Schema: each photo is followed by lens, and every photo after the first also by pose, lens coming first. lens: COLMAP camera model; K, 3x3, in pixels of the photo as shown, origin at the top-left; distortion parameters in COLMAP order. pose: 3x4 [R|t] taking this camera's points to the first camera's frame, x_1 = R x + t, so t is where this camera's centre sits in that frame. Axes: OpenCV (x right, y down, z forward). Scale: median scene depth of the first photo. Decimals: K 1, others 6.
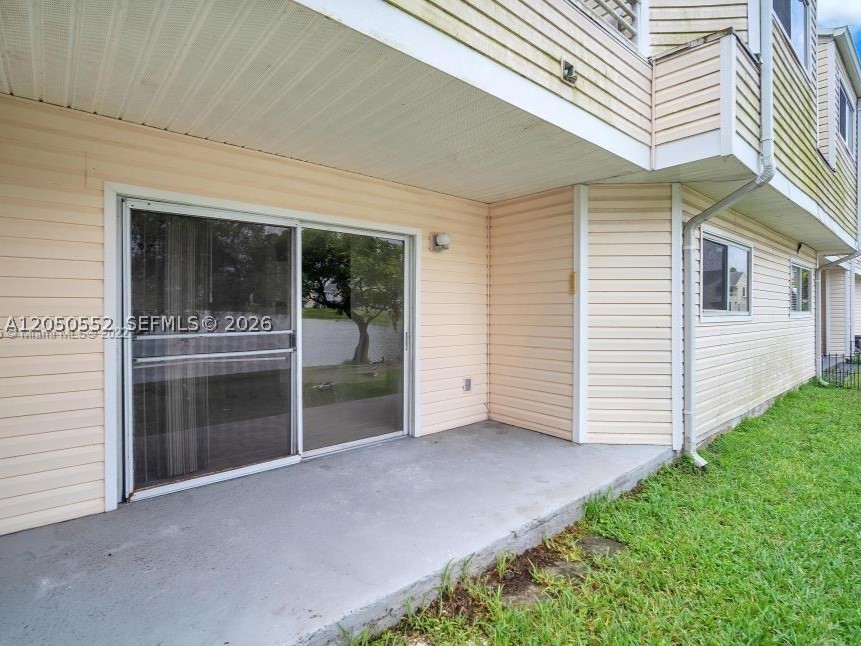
lens RADIAL K [[436.8, 0, 421.3], [0, 436.8, 306.9], [0, 0, 1]] dist [-0.009275, 0.001259]
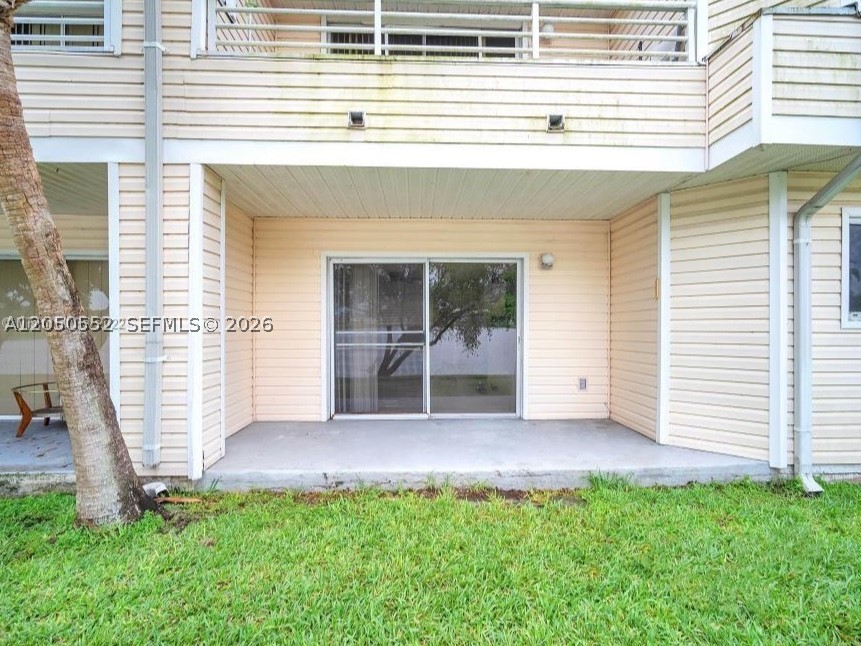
lens RADIAL K [[423.8, 0, 431.1], [0, 423.8, 326.3], [0, 0, 1]] dist [-0.002654, 0.000043]
pose [[0.788086, -0.002746, -0.615559, 0.586537], [0.004100, 0.999991, 0.000788, 0.033046], [0.615552, -0.003145, 0.788090, -0.133236]]
